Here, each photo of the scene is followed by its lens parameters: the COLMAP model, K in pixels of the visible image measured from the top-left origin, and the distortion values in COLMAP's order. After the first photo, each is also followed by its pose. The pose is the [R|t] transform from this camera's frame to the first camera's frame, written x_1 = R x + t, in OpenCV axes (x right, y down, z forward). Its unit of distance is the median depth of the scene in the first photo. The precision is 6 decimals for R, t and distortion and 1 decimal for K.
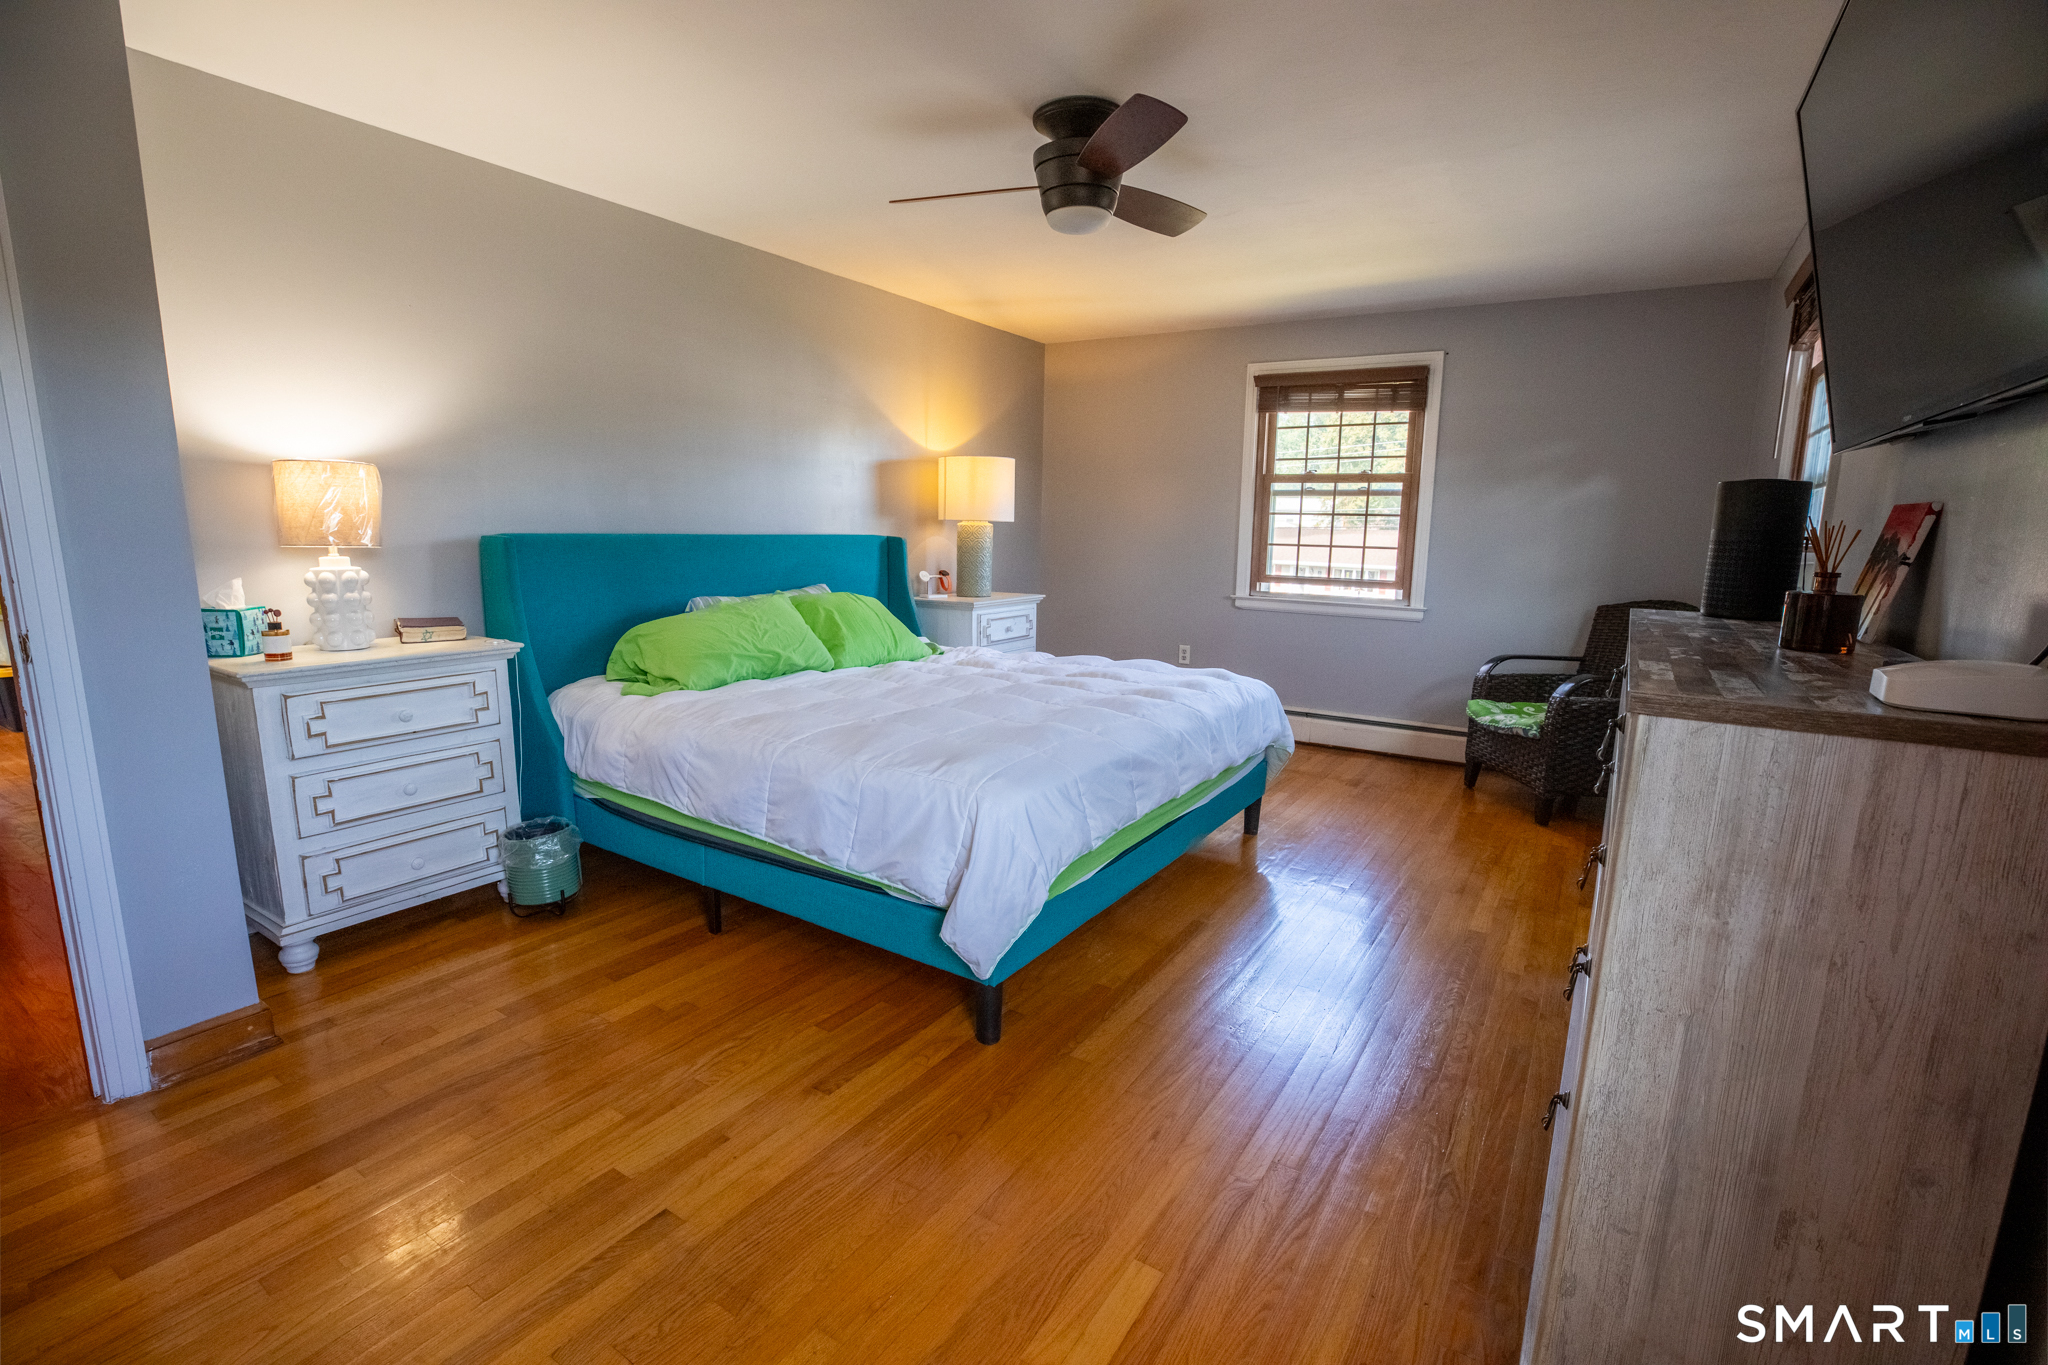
lens RADIAL K [[934.0, 0, 1030.3], [0, 934.0, 680.4], [0, 0, 1]] dist [-0.034738, 0.000312]
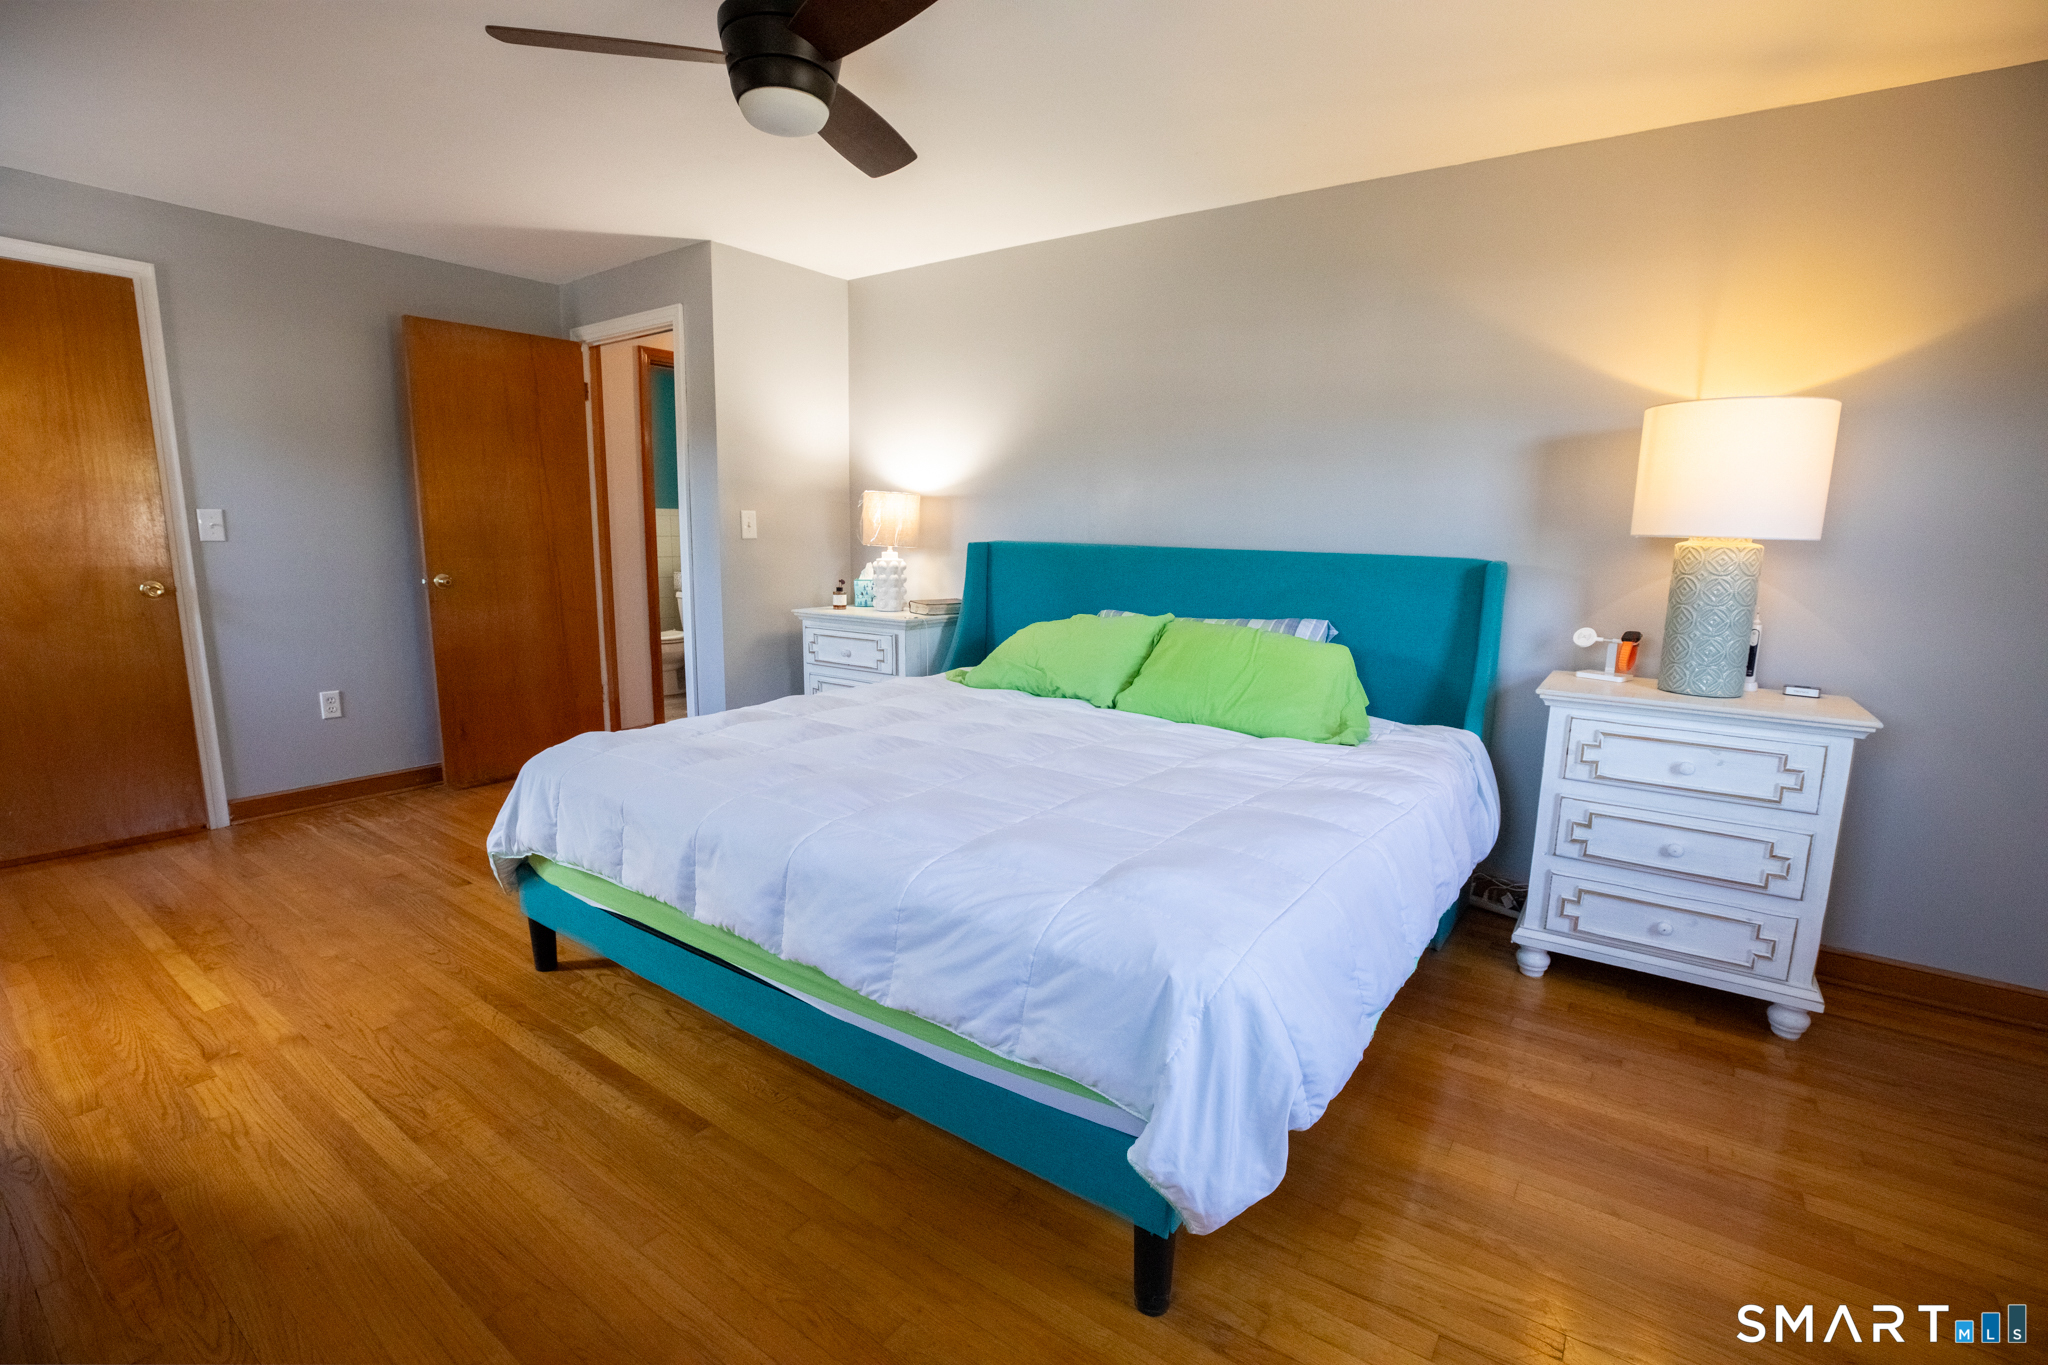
lens RADIAL K [[934.0, 0, 1027.4], [0, 934.0, 695.0], [0, 0, 1]] dist [-0.034738, 0.000312]
pose [[-0.024395, 0.153716, -0.987814, 0.238991], [-0.193664, 0.968663, 0.155519, -0.053819], [0.980765, 0.195098, 0.006139, 0.356105]]
